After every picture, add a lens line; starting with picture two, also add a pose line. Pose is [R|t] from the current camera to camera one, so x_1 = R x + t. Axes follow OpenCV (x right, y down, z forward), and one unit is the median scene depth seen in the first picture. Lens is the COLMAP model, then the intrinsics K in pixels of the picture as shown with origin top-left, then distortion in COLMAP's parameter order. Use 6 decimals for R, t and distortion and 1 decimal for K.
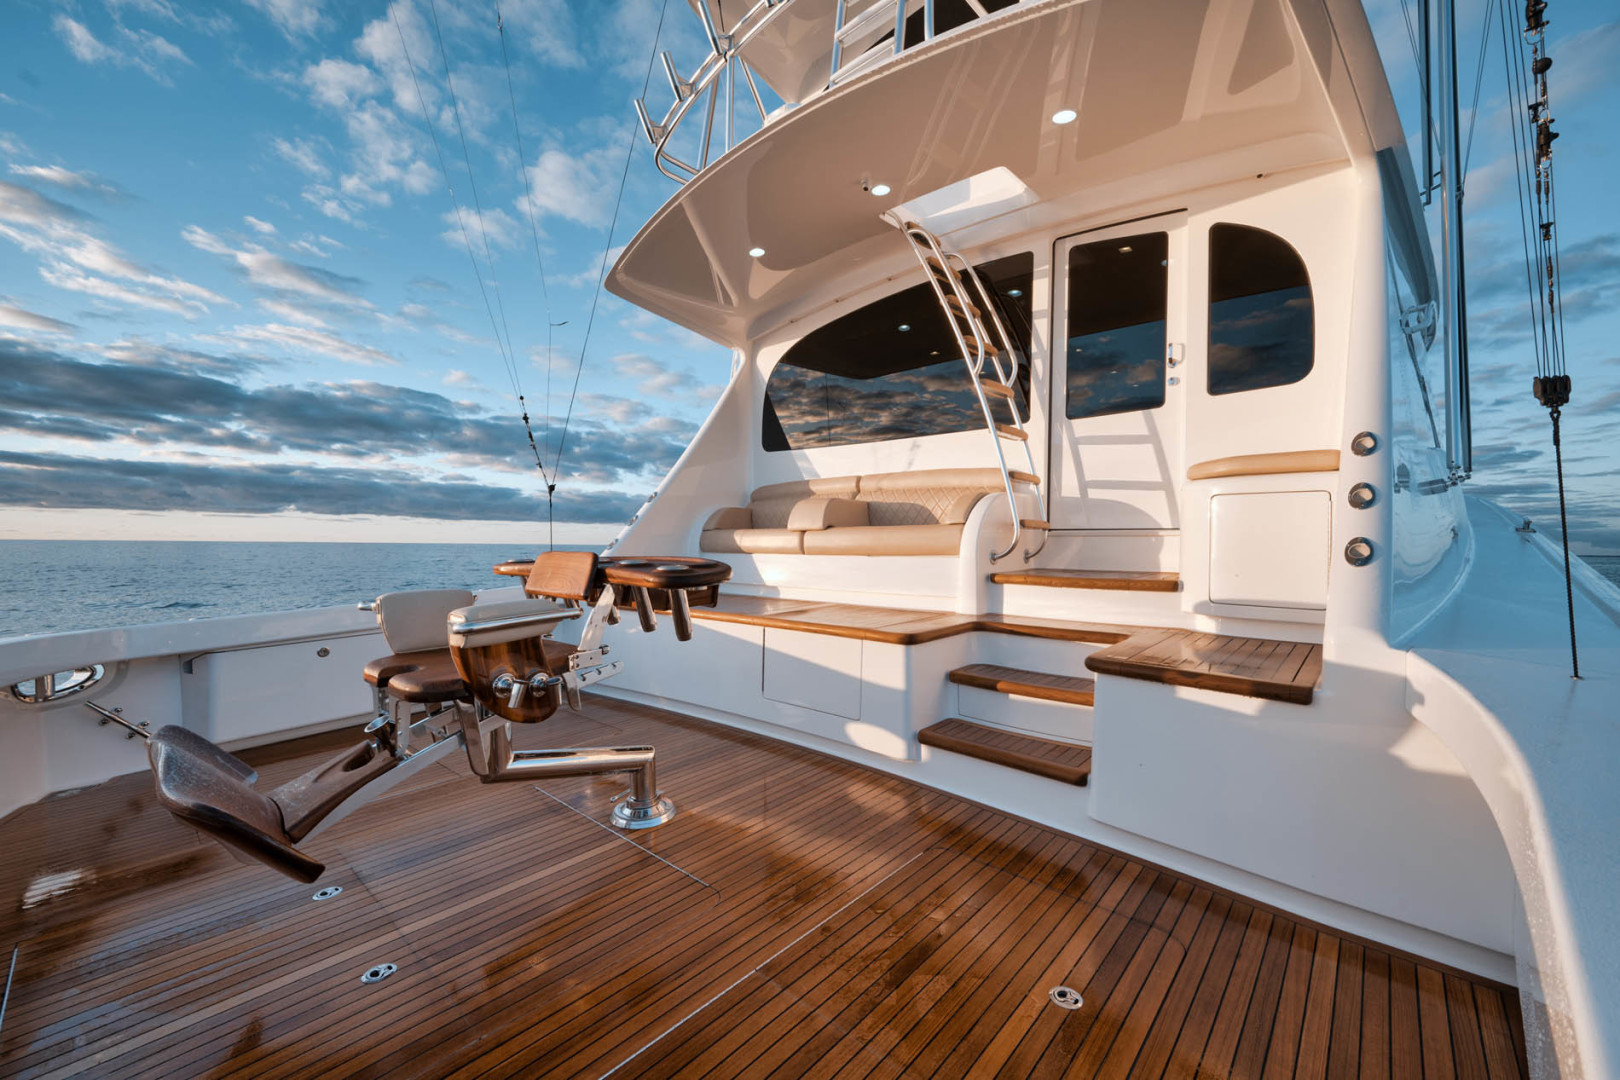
lens RADIAL K [[646.7, 0, 810.0], [0, 646.7, 540.0], [0, 0, 1]] dist [-0.002161, -0.000328]
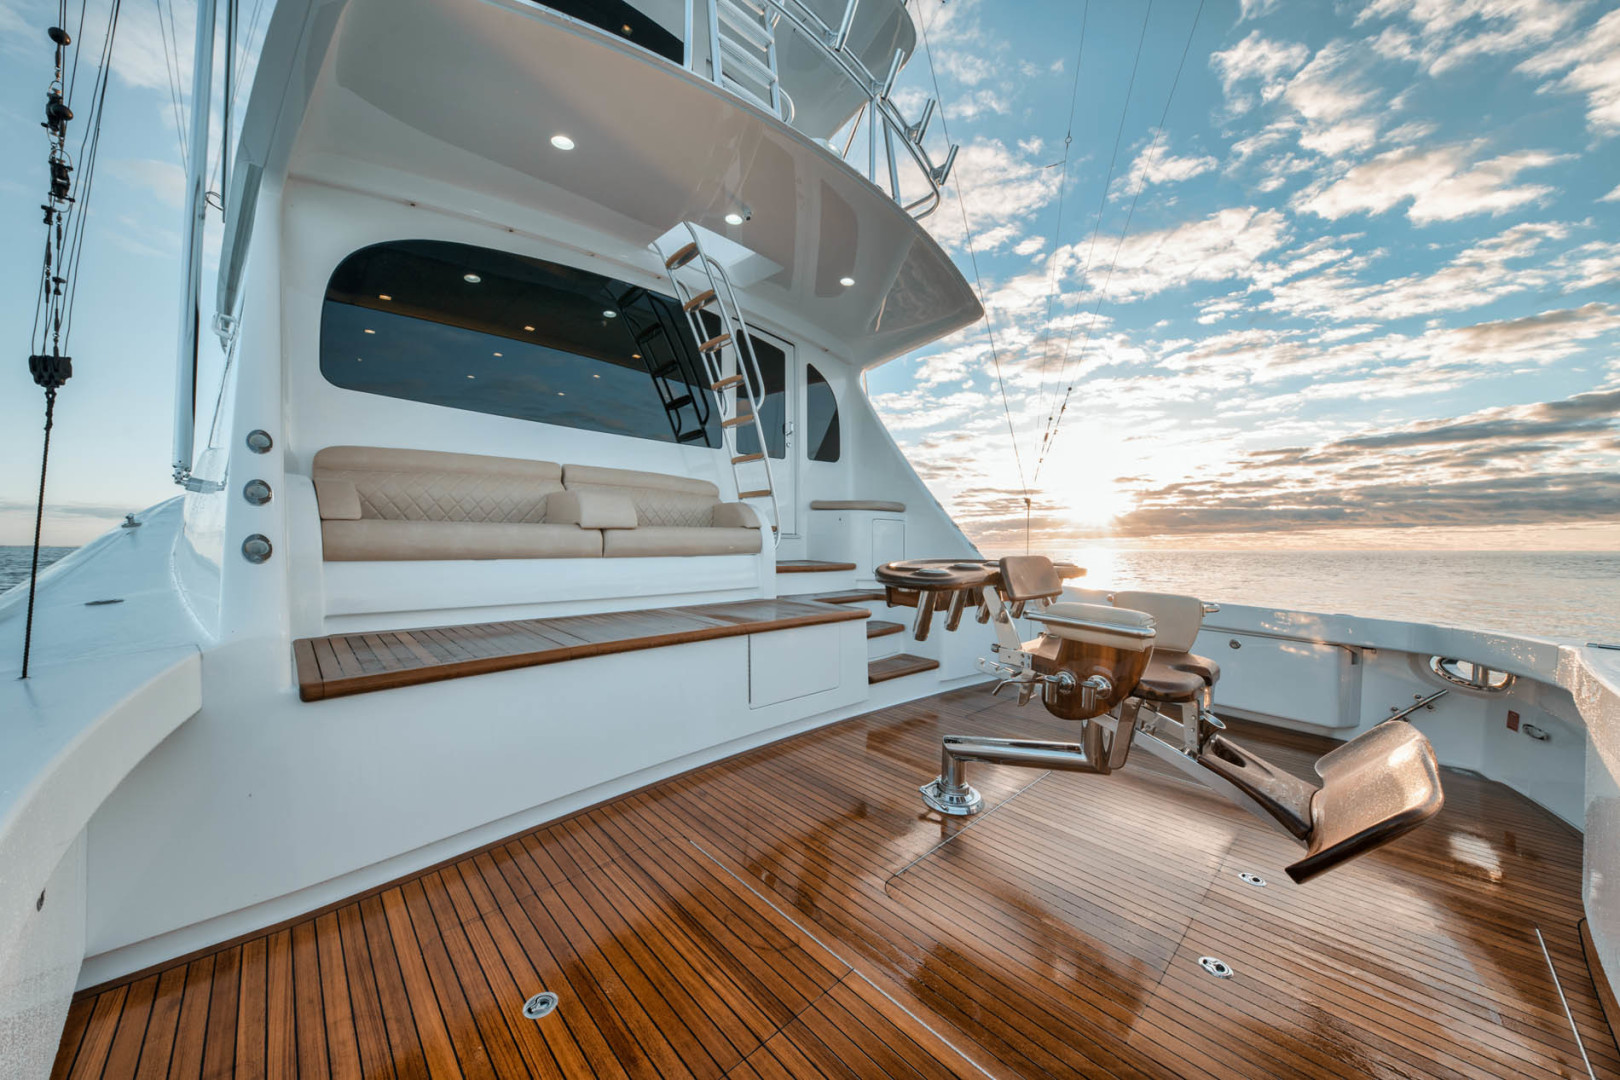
lens RADIAL K [[568.8, 0, 810.0], [0, 568.8, 540.0], [0, 0, 1]] dist [-0.000106, 0.000007]
pose [[0.057373, 0.012082, 0.998280, -0.881763], [0.002486, 0.999922, -0.012245, 0.012525], [-0.998350, 0.003185, 0.057338, 0.865282]]
